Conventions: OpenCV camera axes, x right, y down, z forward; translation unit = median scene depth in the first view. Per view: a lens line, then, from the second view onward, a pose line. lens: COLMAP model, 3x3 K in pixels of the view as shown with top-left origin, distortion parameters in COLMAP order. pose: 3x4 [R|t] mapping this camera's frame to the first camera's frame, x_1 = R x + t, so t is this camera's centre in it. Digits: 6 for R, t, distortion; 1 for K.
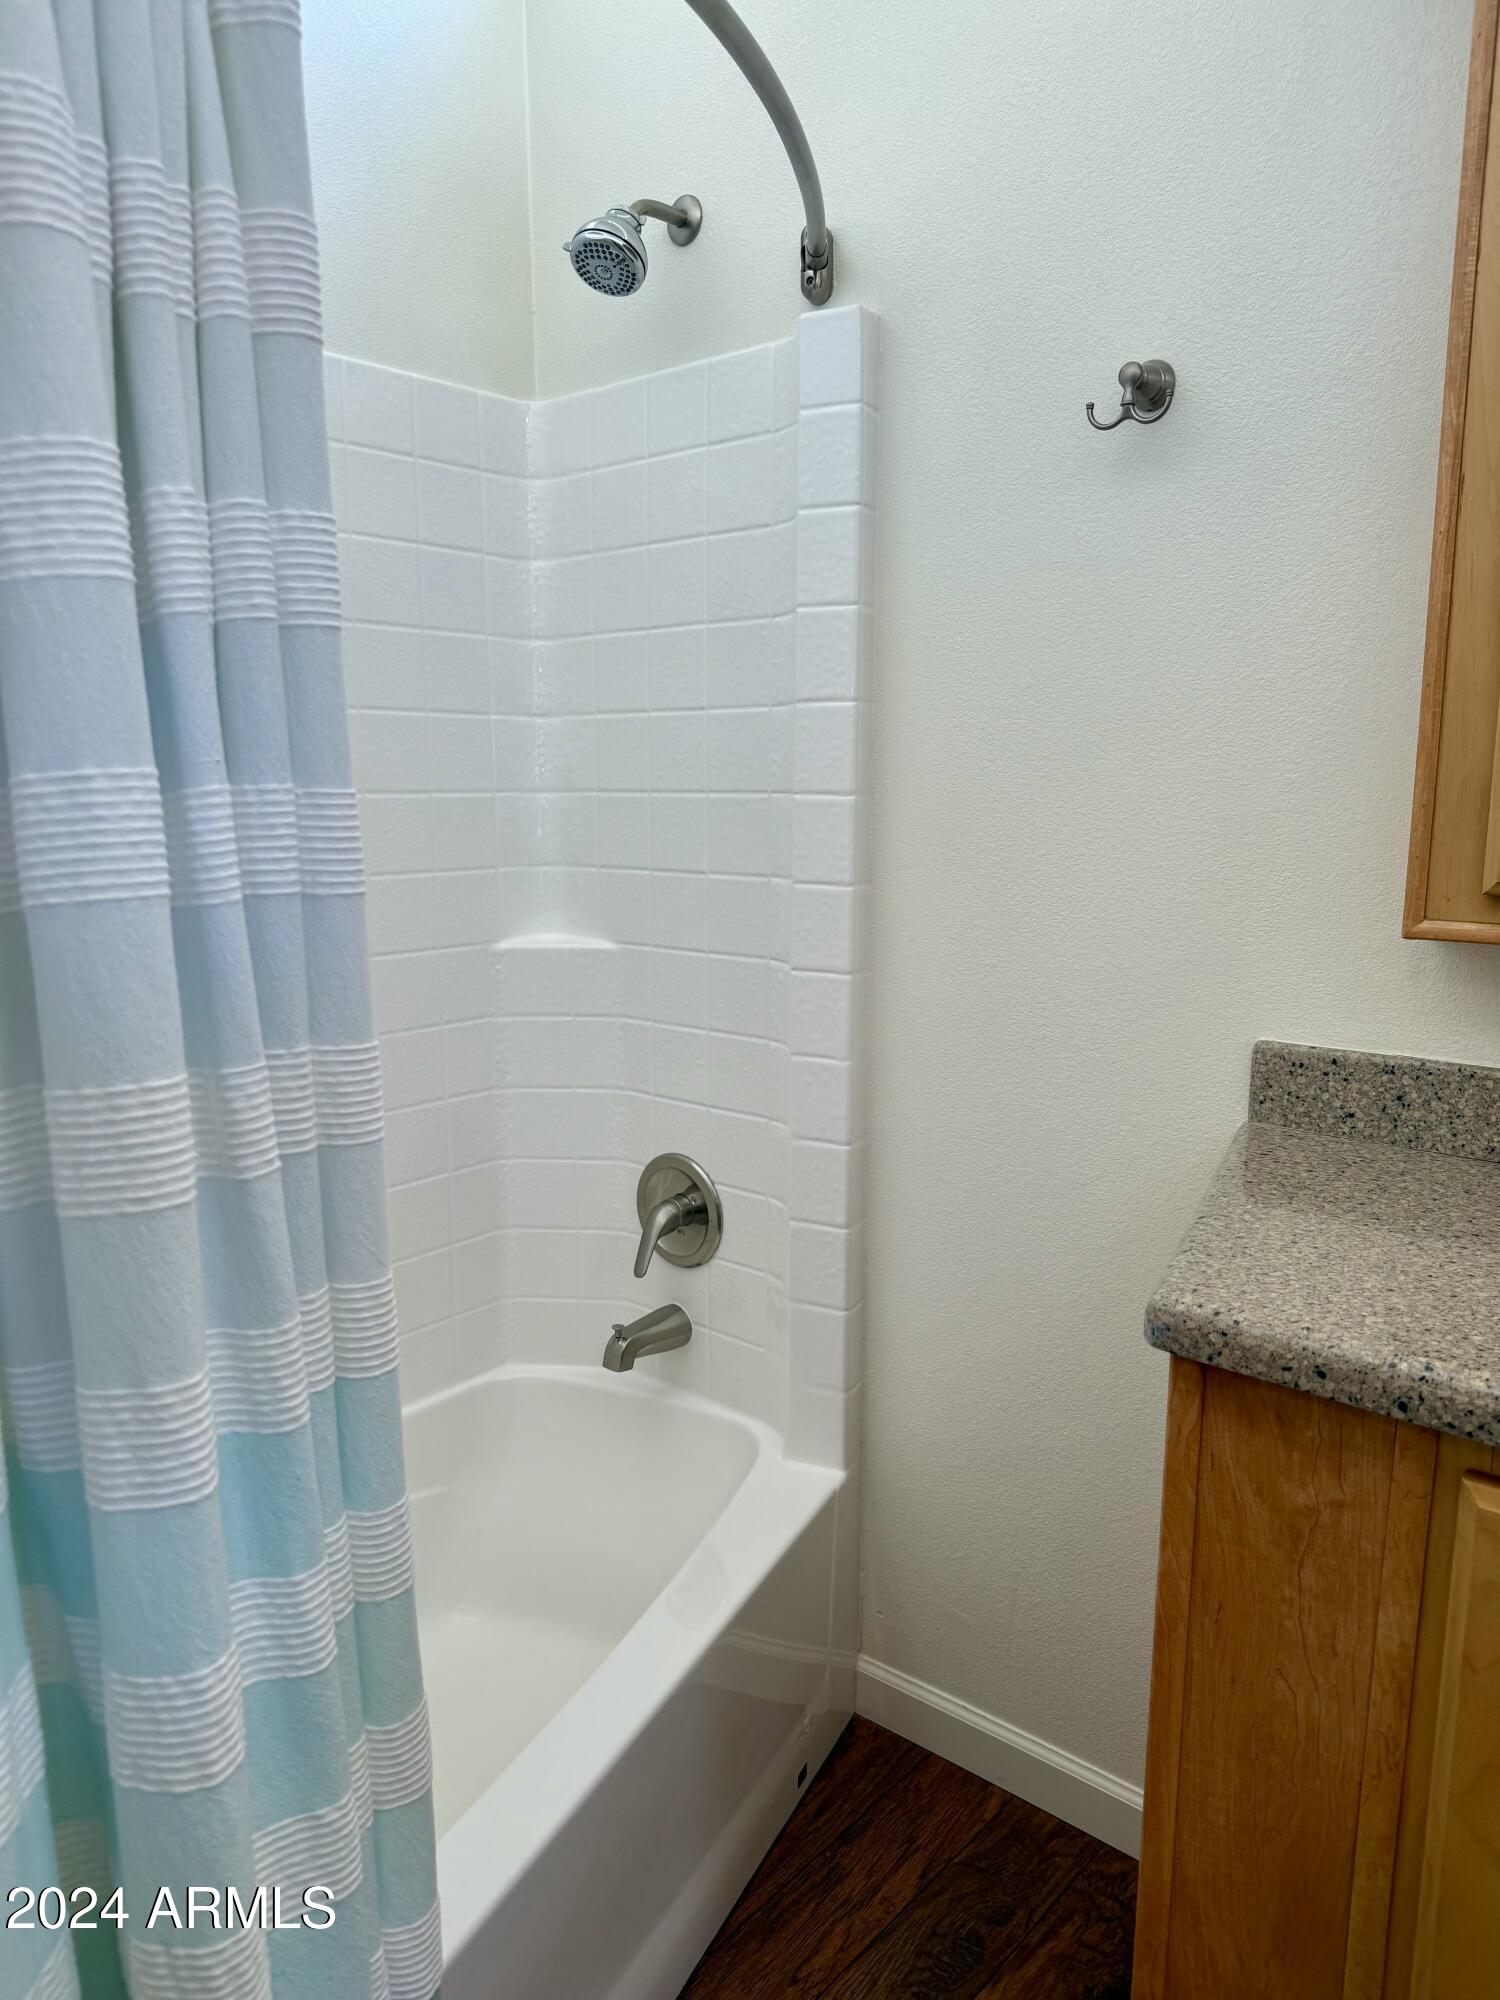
lens RADIAL K [[1404.2, 0, 754.5], [0, 1404.2, 992.9], [0, 0, 1]] dist [0.046700, -0.059727]
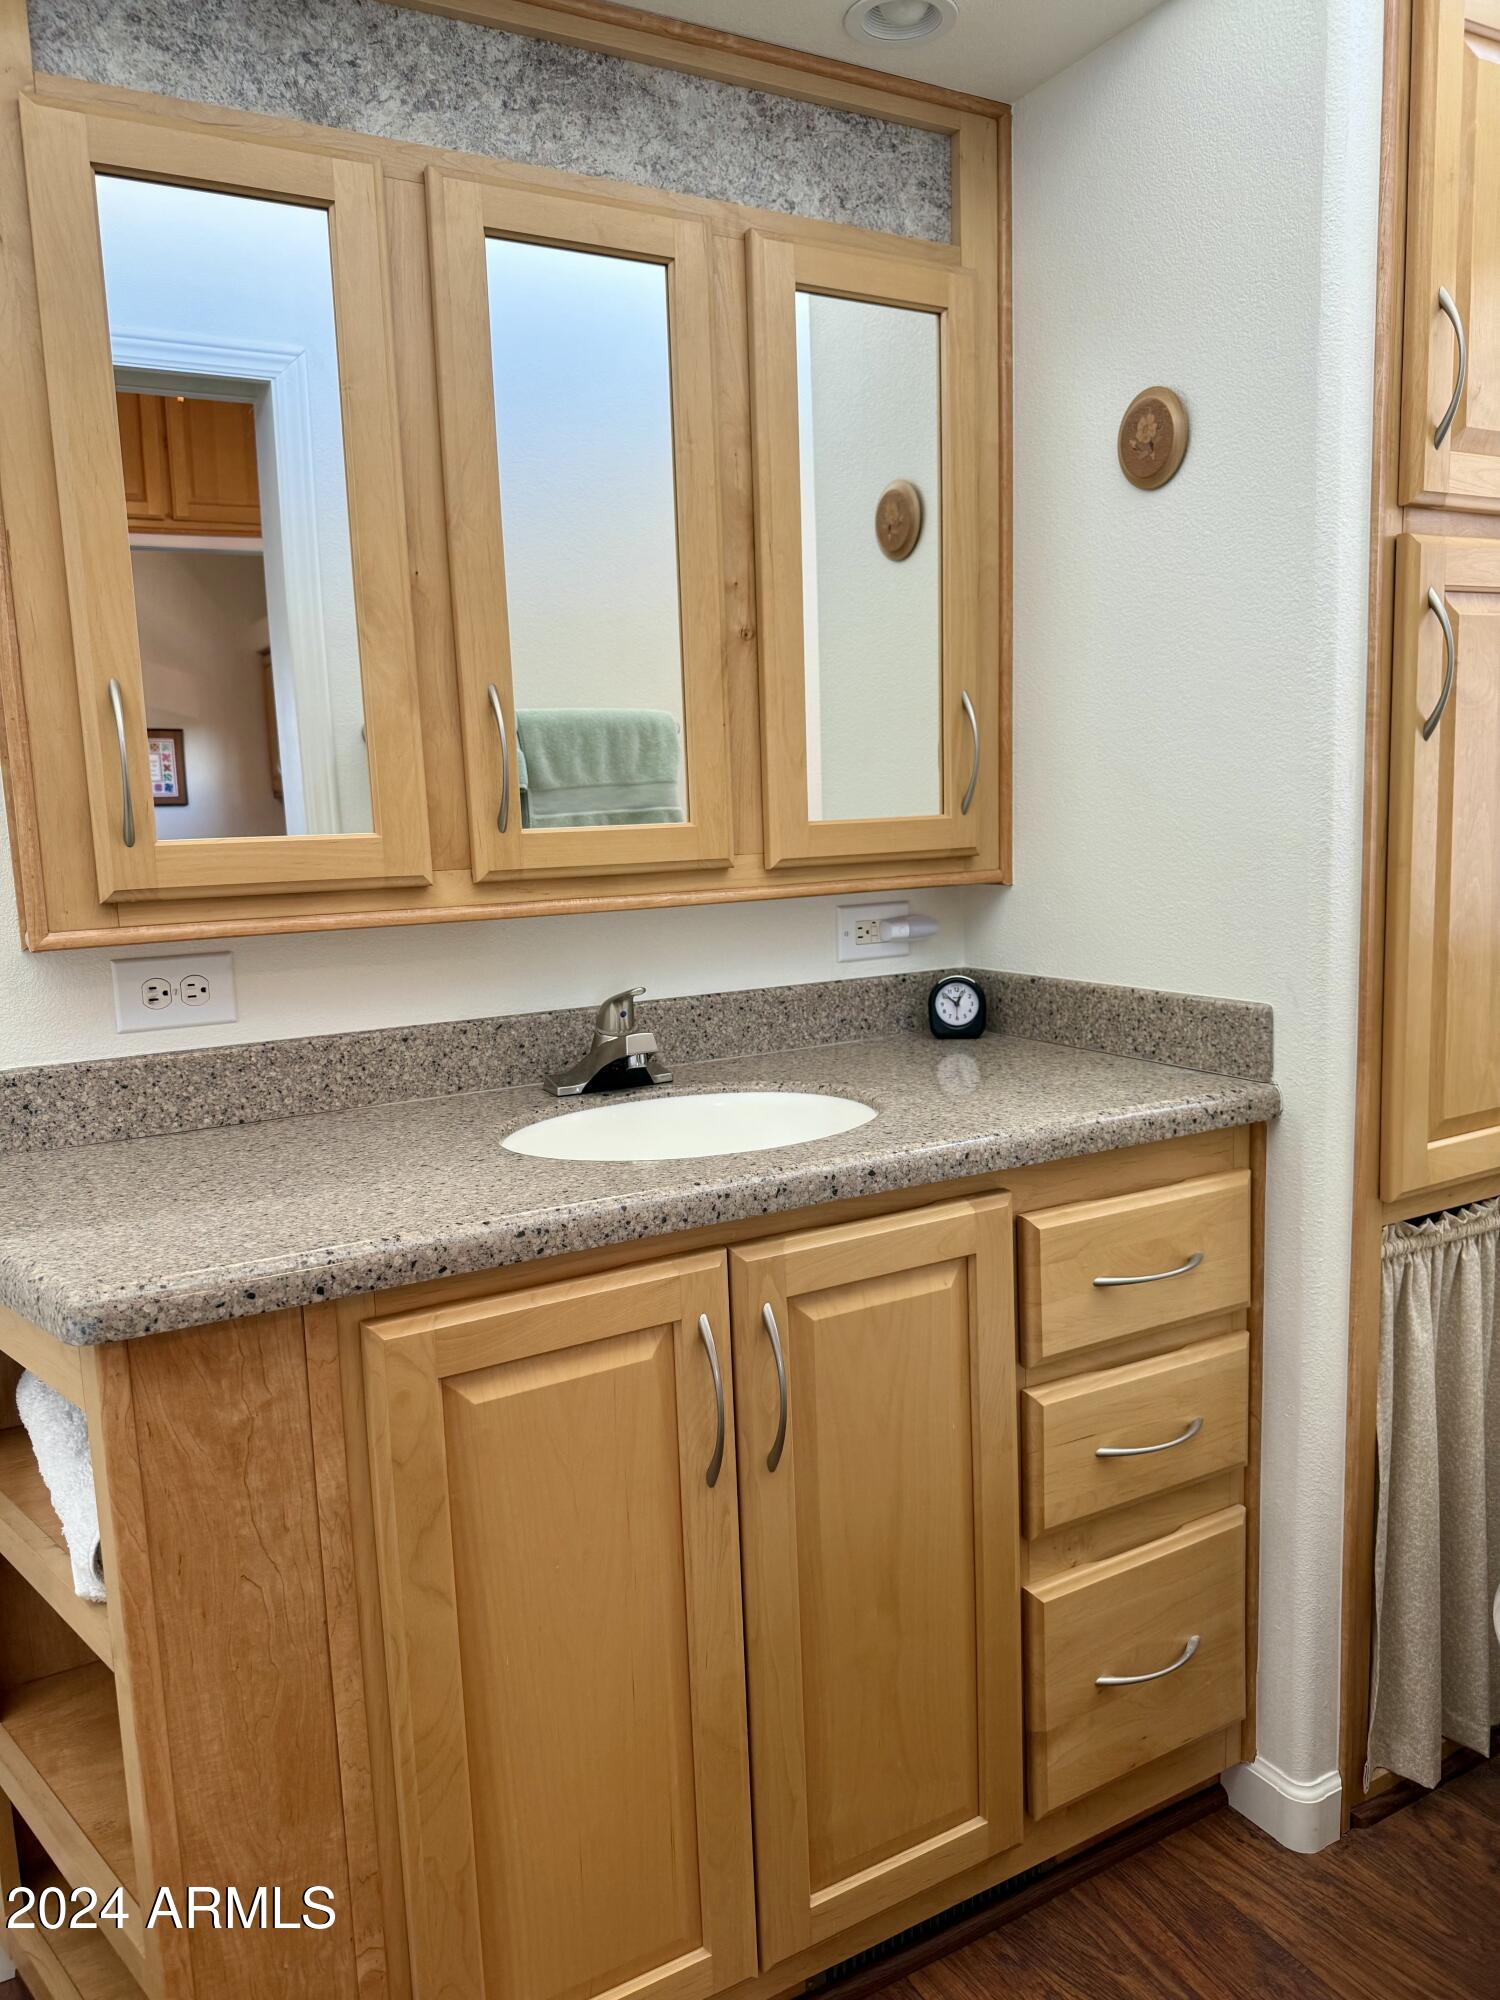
lens RADIAL K [[1404.2, 0, 750.9], [0, 1404.2, 981.5], [0, 0, 1]] dist [0.046700, -0.059727]
pose [[0.354697, -0.133517, 0.925399, -0.475565], [0.180563, 0.980901, 0.072317, 0.006082], [-0.917380, 0.141443, 0.372031, 0.148220]]
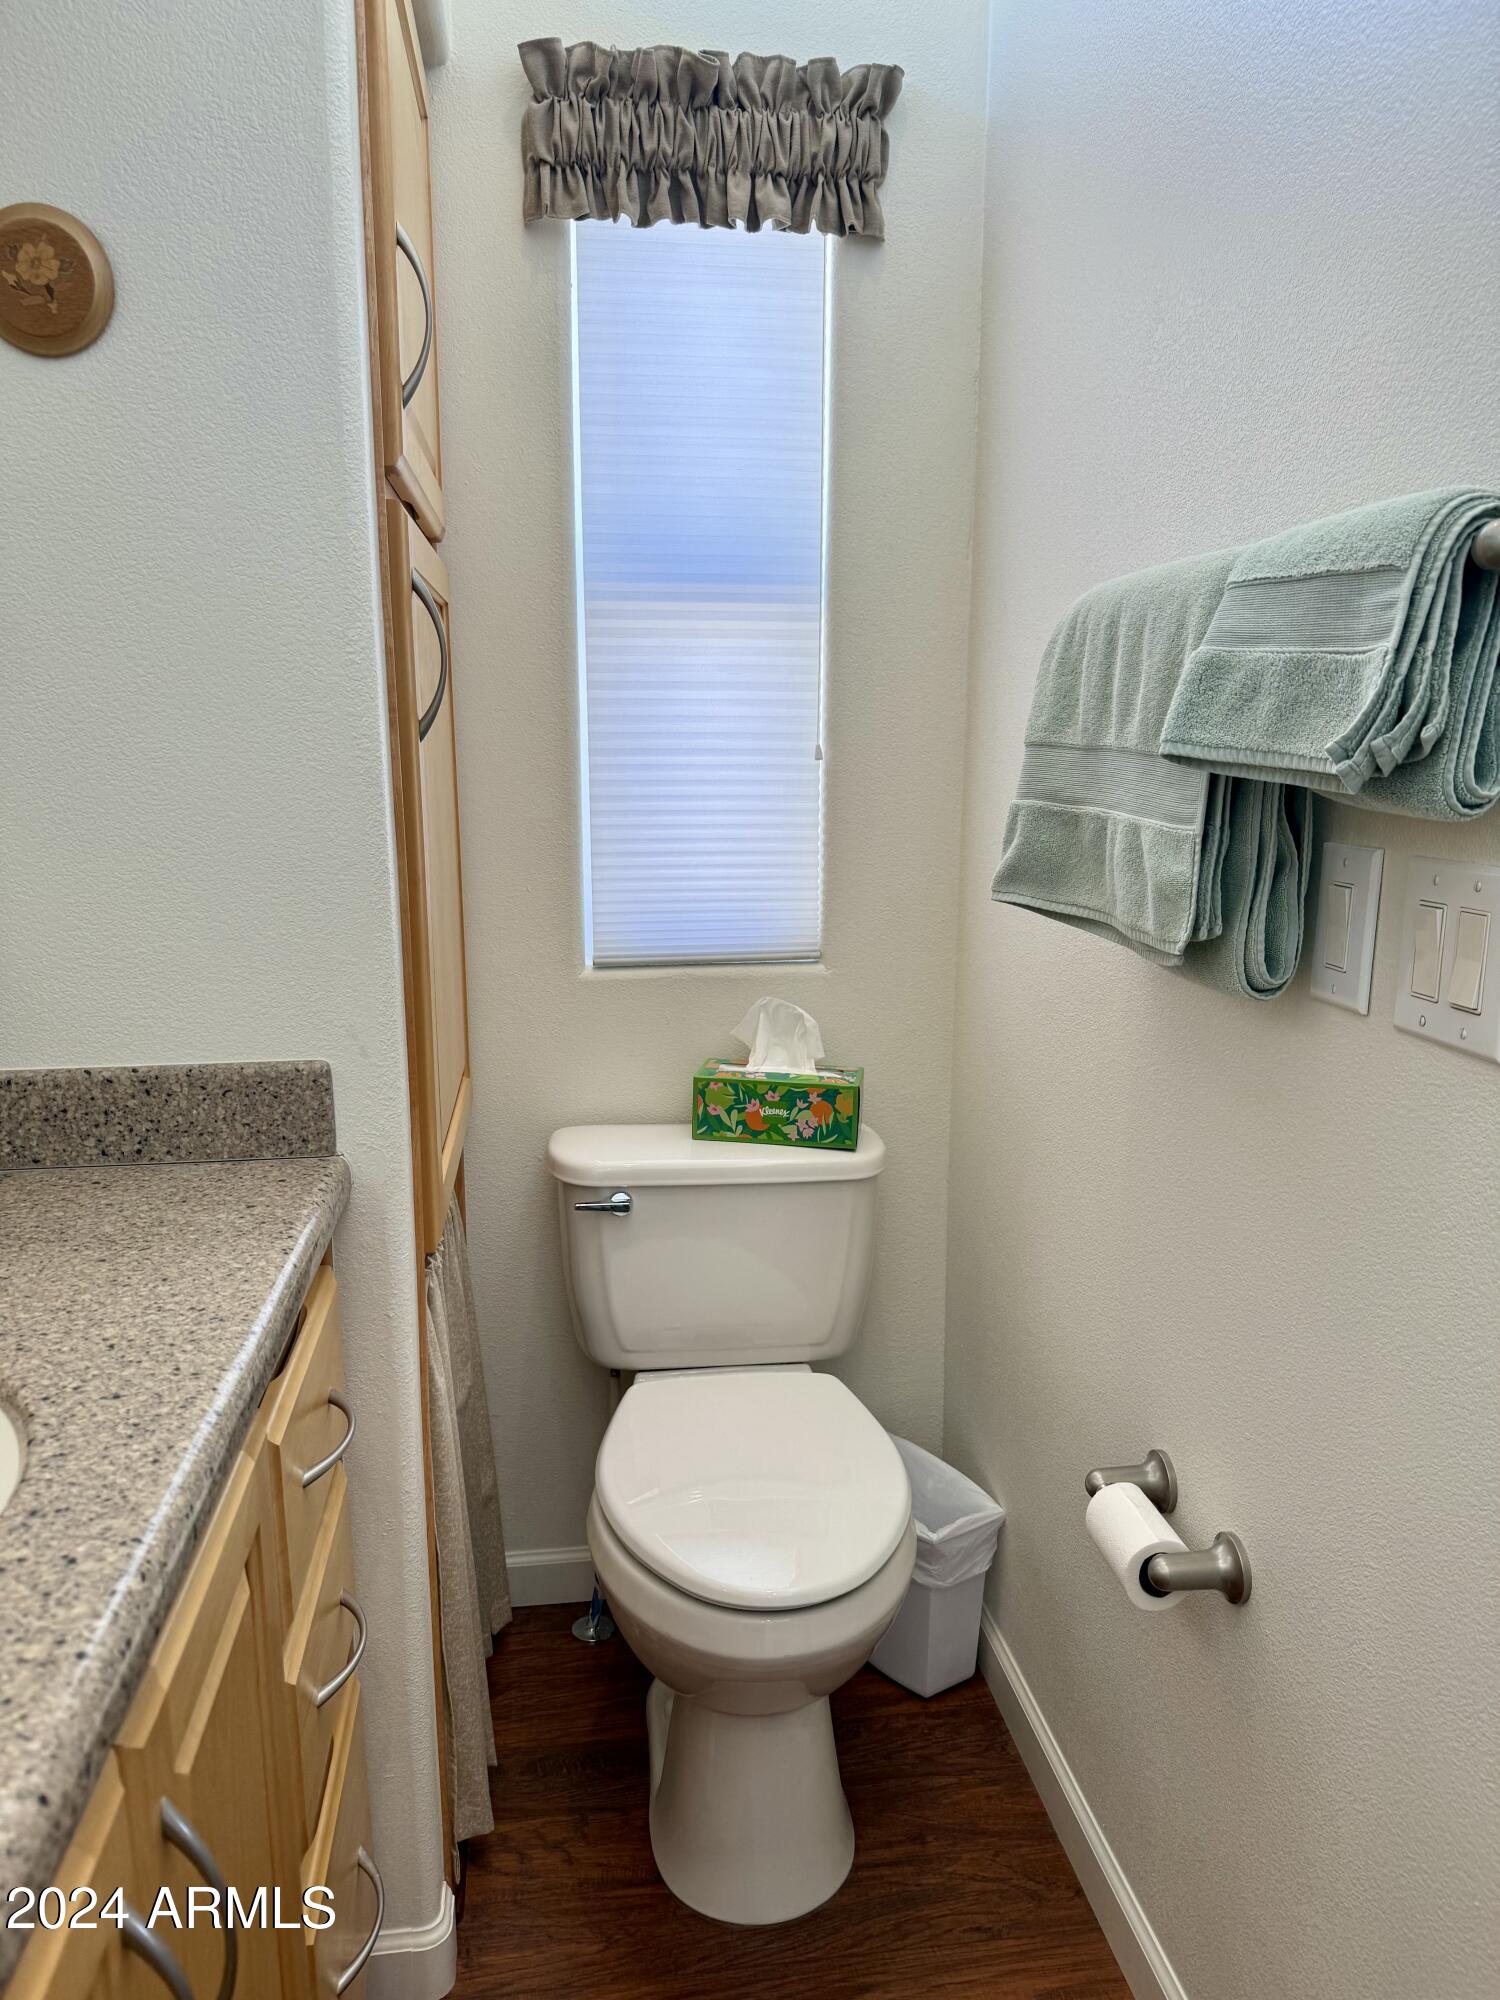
lens RADIAL K [[1404.2, 0, 745.5], [0, 1404.2, 986.7], [0, 0, 1]] dist [0.046700, -0.059727]
pose [[-0.737083, -0.124546, 0.664226, 0.098242], [0.100842, 0.951597, 0.290333, -0.155626], [-0.668236, 0.280982, -0.688847, 0.857394]]
